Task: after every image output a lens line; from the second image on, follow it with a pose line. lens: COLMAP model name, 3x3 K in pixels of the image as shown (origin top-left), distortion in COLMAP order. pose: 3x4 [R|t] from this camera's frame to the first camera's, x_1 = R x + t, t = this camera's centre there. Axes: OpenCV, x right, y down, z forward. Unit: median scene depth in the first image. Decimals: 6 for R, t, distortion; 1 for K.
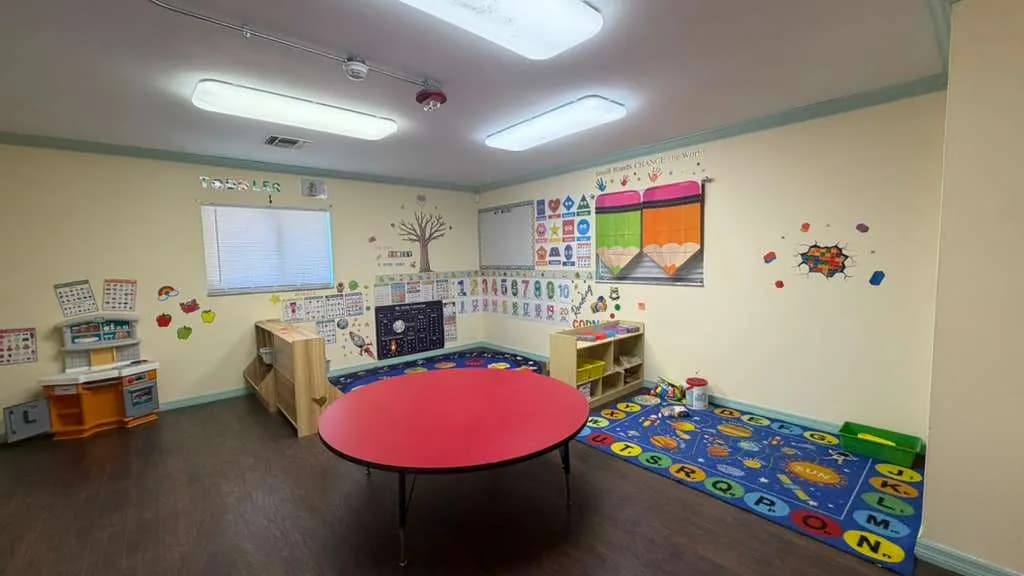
lens RADIAL K [[406.4, 0, 508.8], [0, 406.4, 287.4], [0, 0, 1]] dist [0.000224, -0.000123]
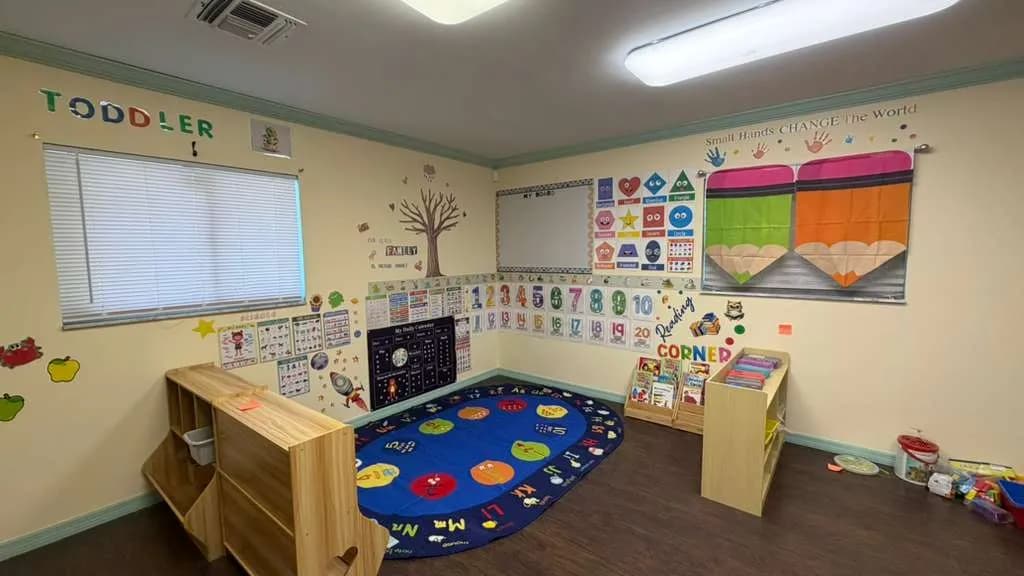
lens RADIAL K [[411.5, 0, 512.0], [0, 411.5, 288.0], [0, 0, 1]] dist [0.001088, -0.000012]
pose [[0.983207, -0.003028, 0.182467, -0.231949], [0.001312, 0.999954, 0.009522, -0.028385], [-0.182487, -0.009123, 0.983166, 0.322498]]
